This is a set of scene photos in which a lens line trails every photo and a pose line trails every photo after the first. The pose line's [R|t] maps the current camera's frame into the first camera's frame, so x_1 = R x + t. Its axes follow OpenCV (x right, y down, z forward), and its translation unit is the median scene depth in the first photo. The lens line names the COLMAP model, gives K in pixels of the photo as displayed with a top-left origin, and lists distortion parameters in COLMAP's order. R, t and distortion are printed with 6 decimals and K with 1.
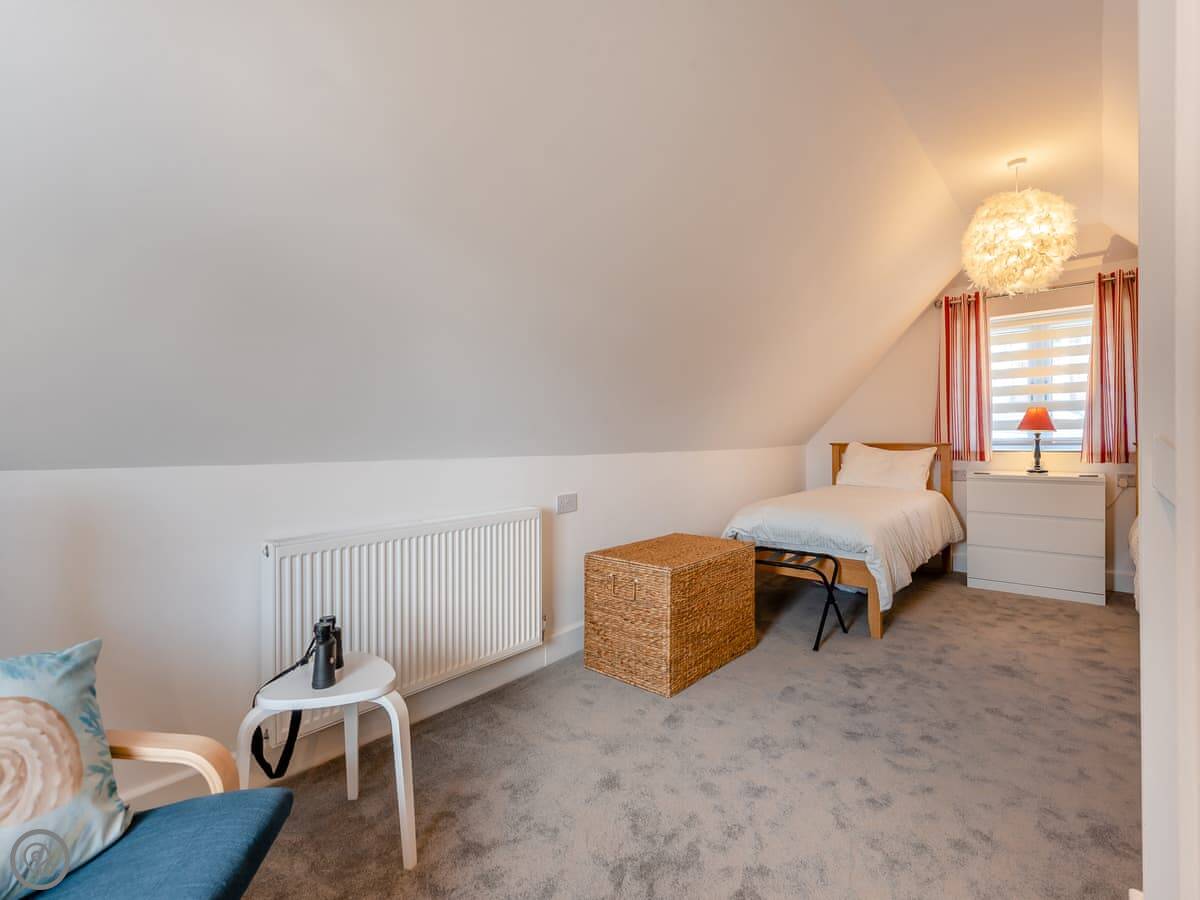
lens RADIAL K [[582.3, 0, 610.0], [0, 582.3, 439.8], [0, 0, 1]] dist [0.010866, -0.004950]
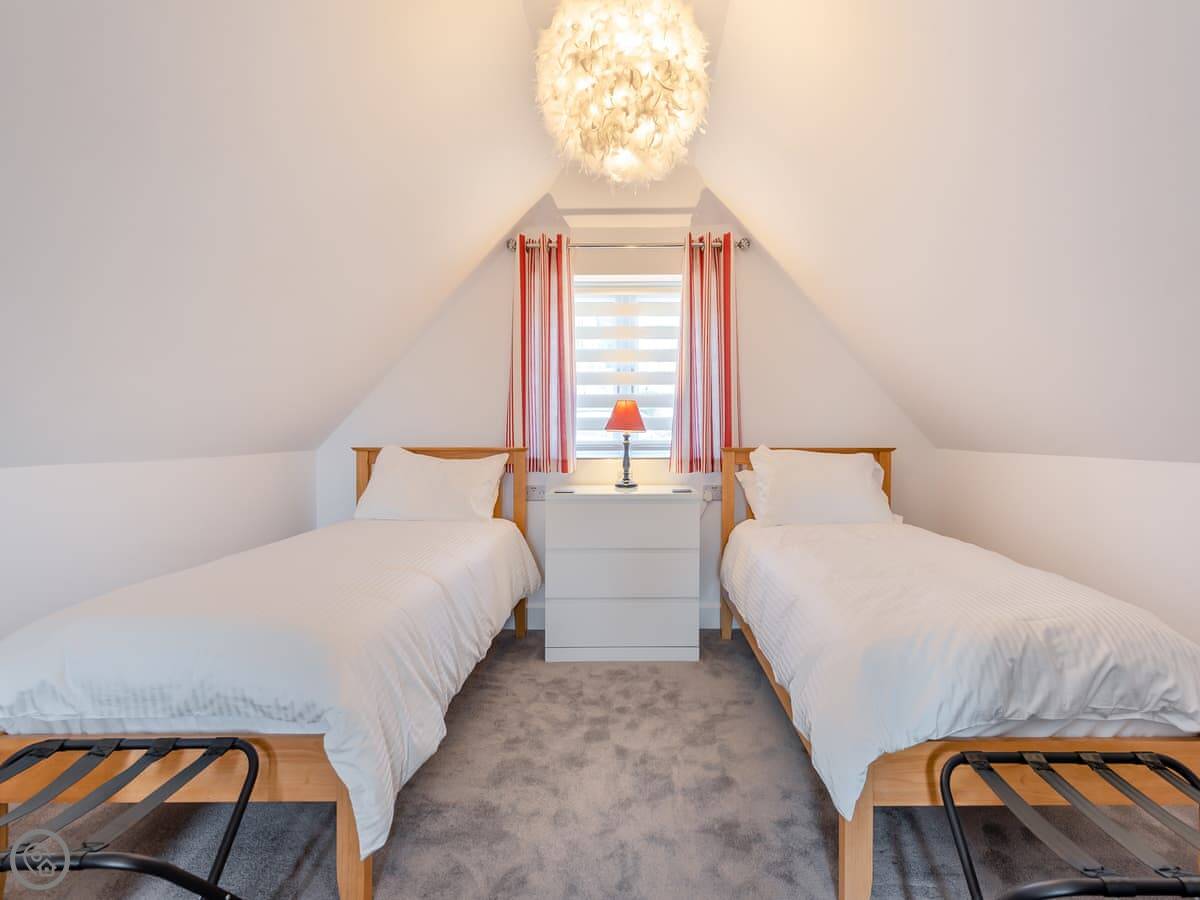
lens RADIAL K [[582.3, 0, 606.0], [0, 582.3, 444.7], [0, 0, 1]] dist [0.010866, -0.004950]
pose [[0.798375, 0.001946, 0.602157, 0.259418], [-0.006046, 0.999970, 0.004785, -0.002010], [-0.602130, -0.007461, 0.798363, 0.418434]]
